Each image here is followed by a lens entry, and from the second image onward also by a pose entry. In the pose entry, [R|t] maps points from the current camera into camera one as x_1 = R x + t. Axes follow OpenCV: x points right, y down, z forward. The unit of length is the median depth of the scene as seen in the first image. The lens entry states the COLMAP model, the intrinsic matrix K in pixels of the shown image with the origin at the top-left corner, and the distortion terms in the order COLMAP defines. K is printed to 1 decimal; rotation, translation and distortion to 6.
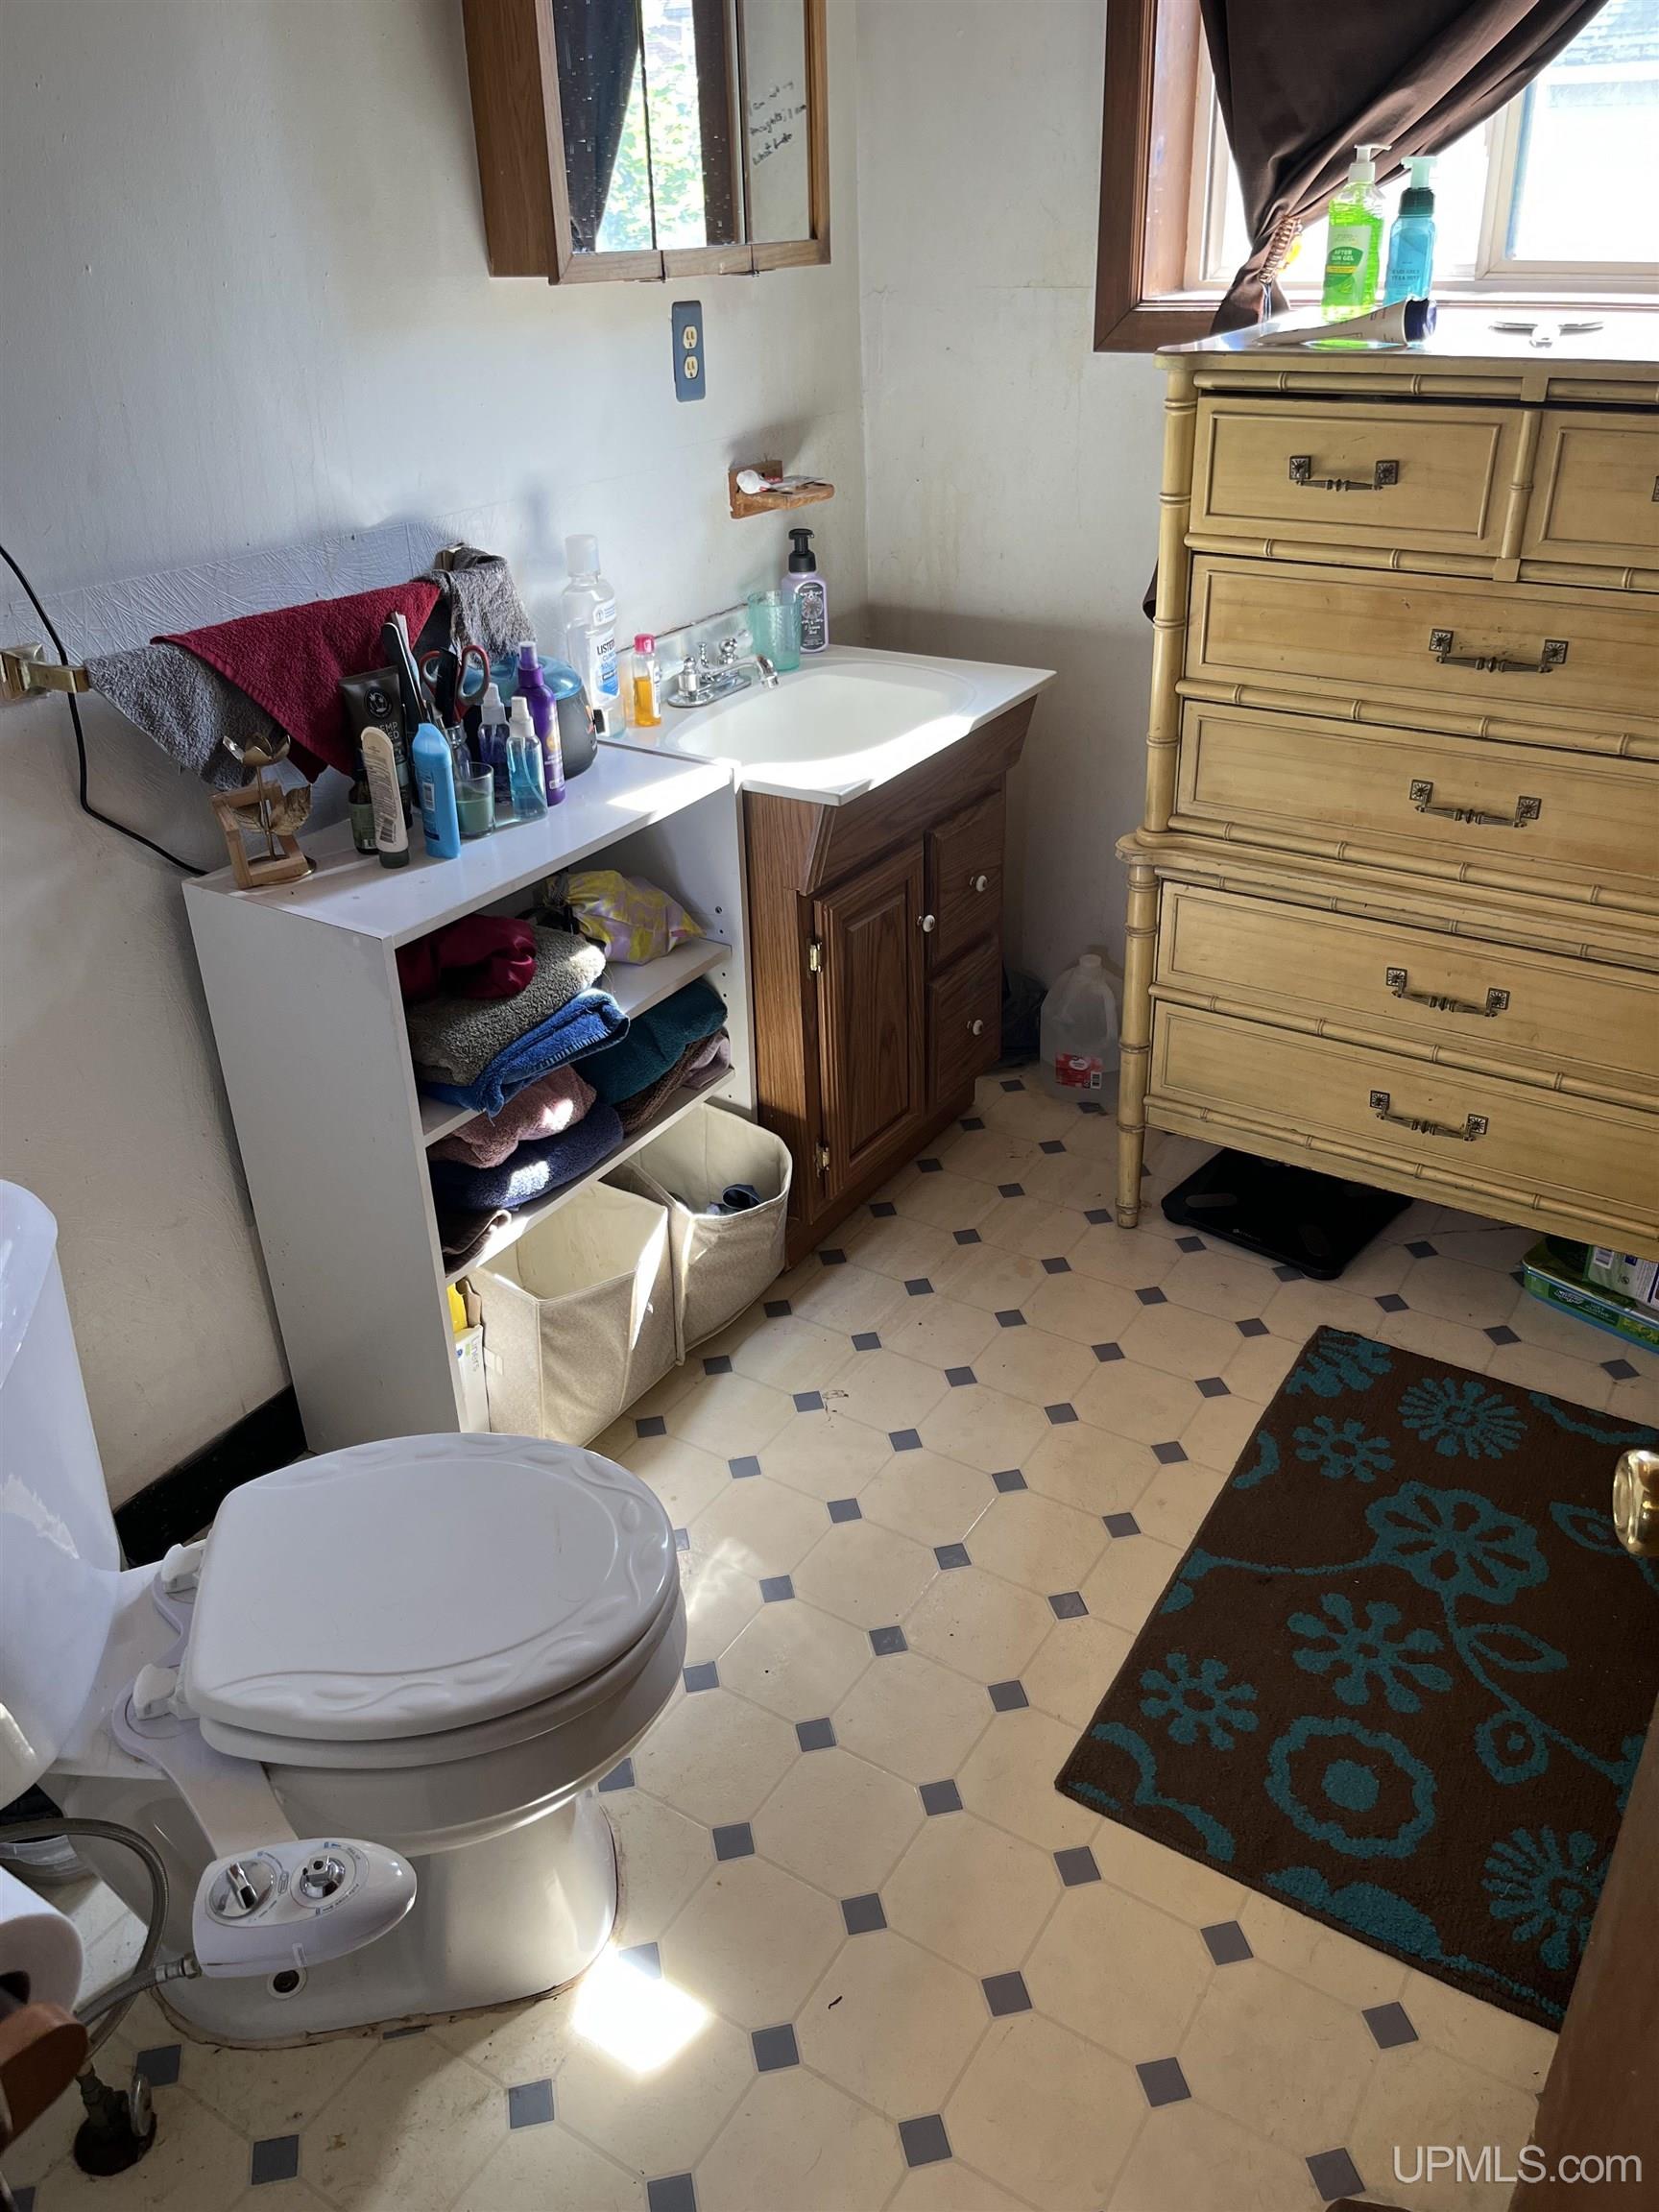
lens RADIAL K [[1675.0, 0, 819.9], [0, 1675.0, 1108.5], [0, 0, 1]] dist [0.060499, -0.083490]
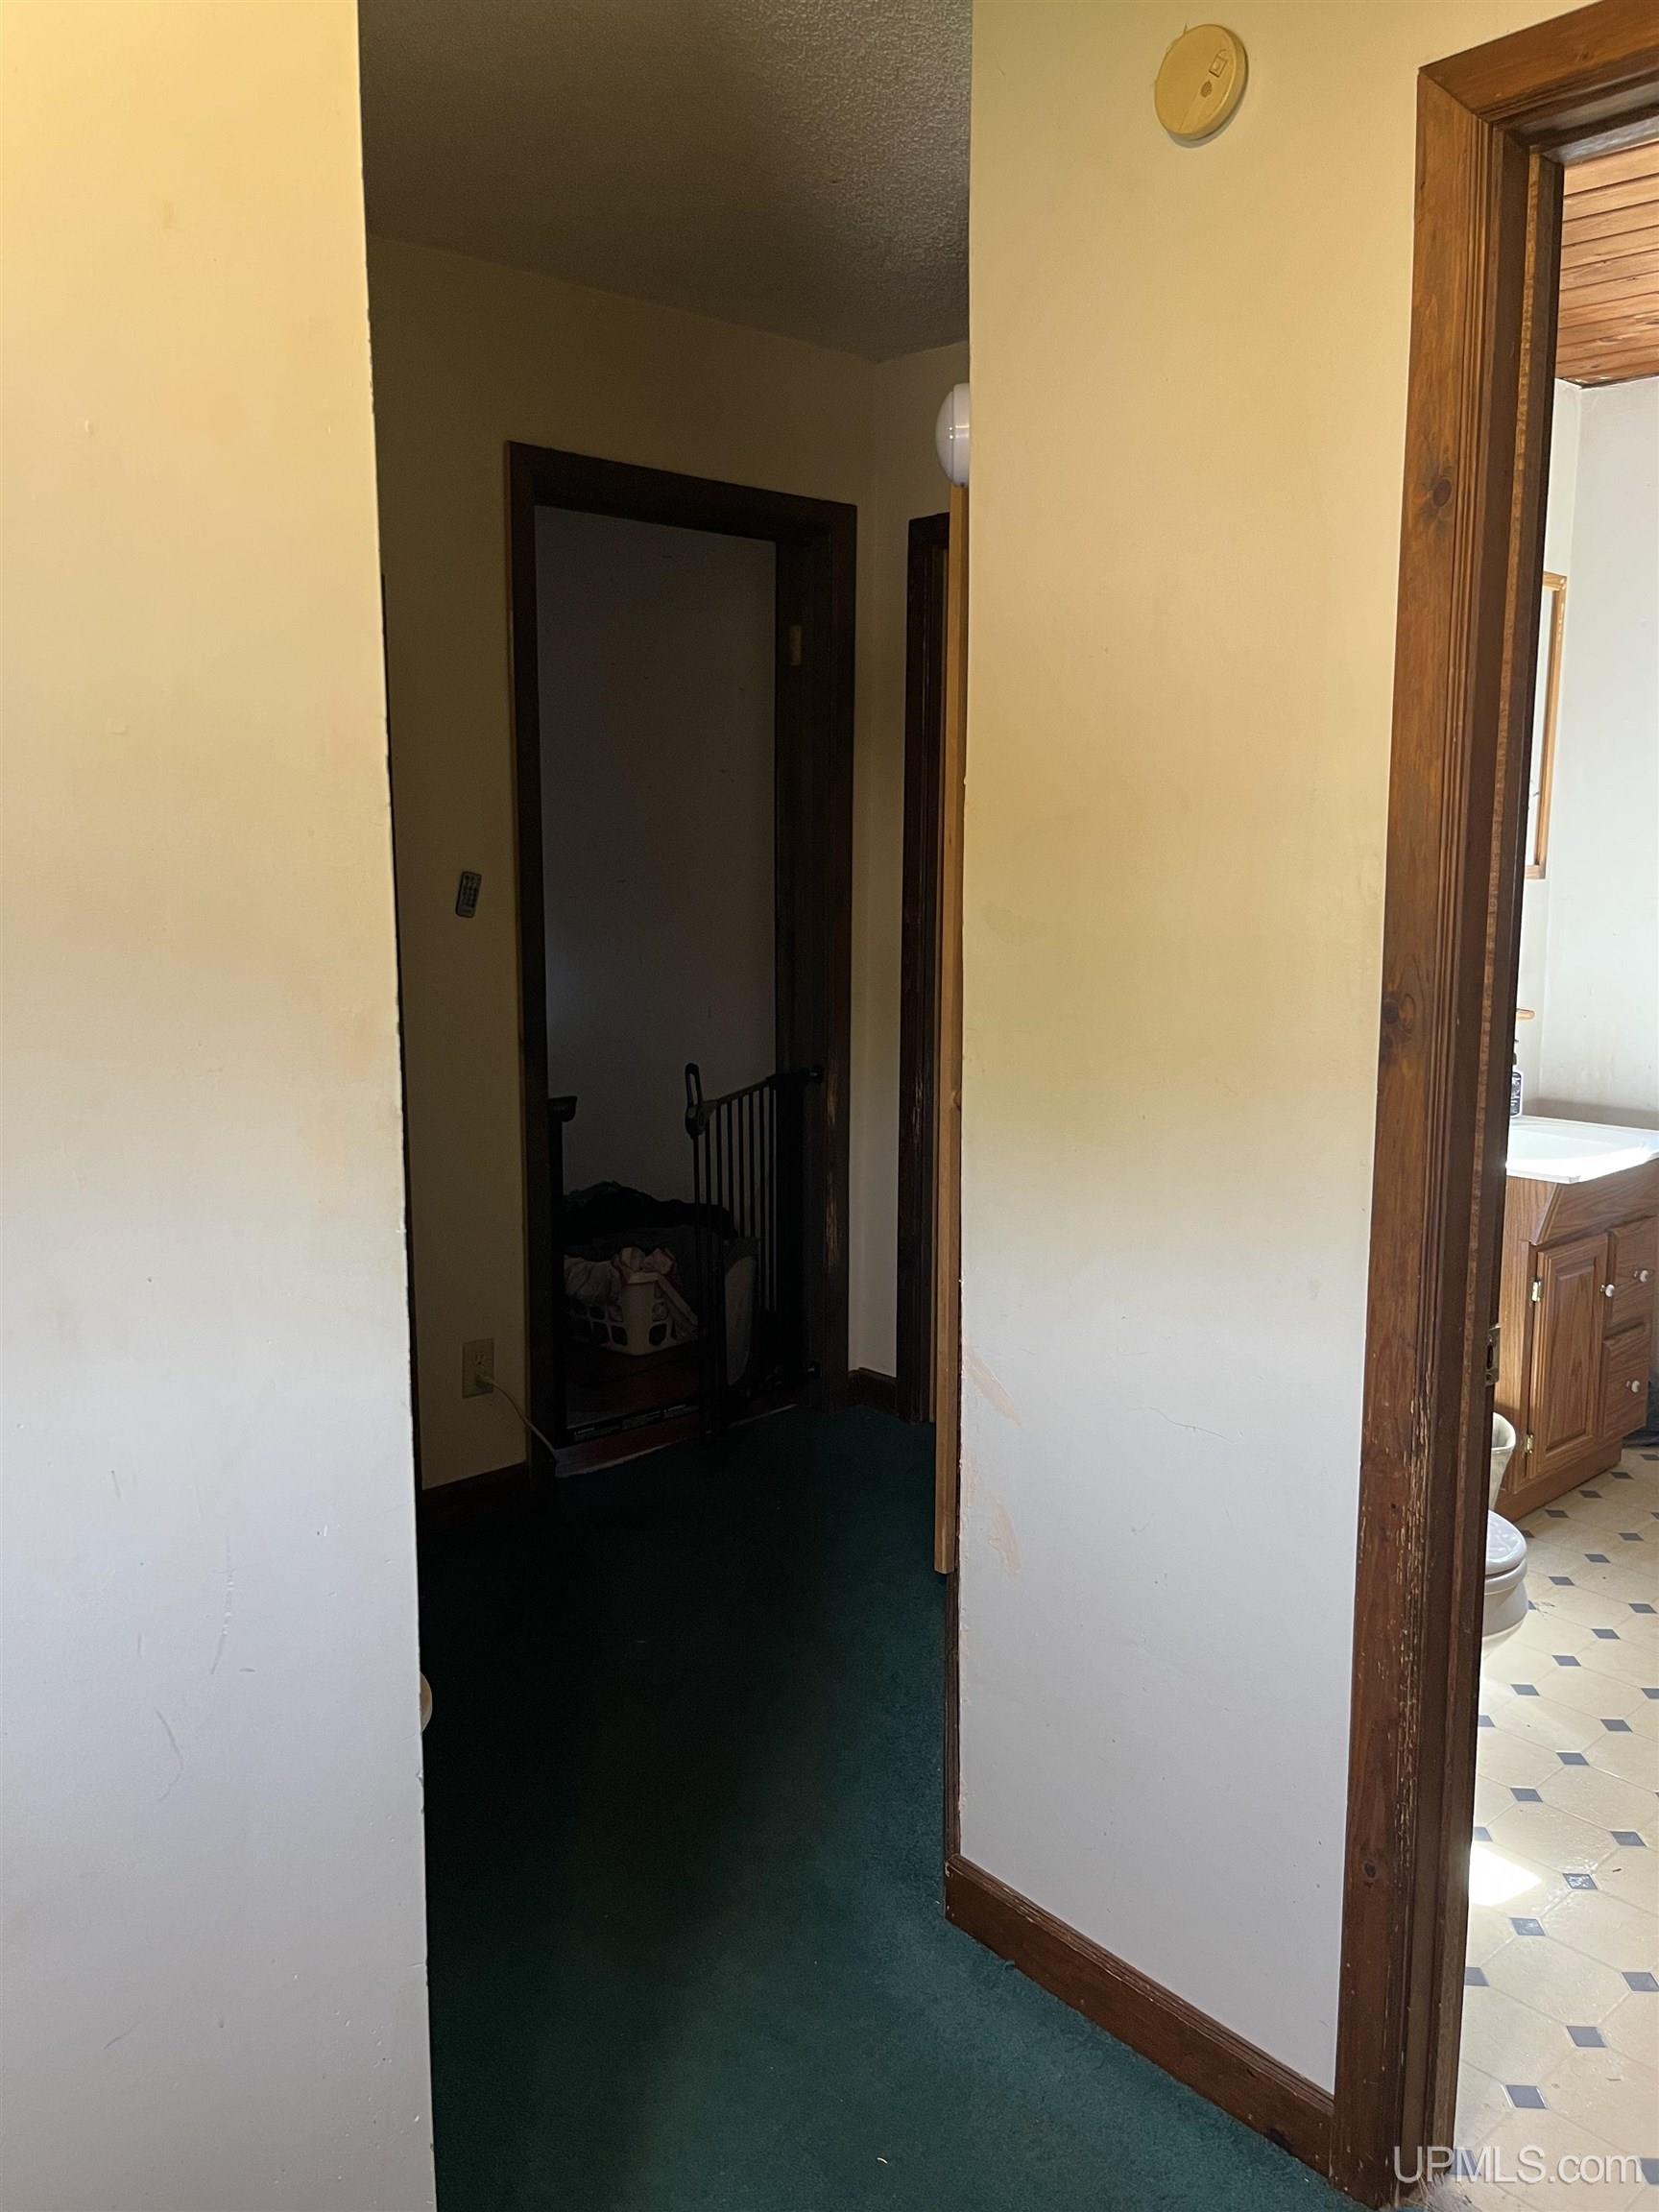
lens RADIAL K [[1675.0, 0, 825.1], [0, 1675.0, 1089.0], [0, 0, 1]] dist [0.060499, -0.083490]
pose [[0.960041, 0.069170, -0.271175, -0.221807], [-0.158891, 0.932377, -0.324694, 0.339206], [0.230378, 0.354807, 0.906112, -0.577739]]
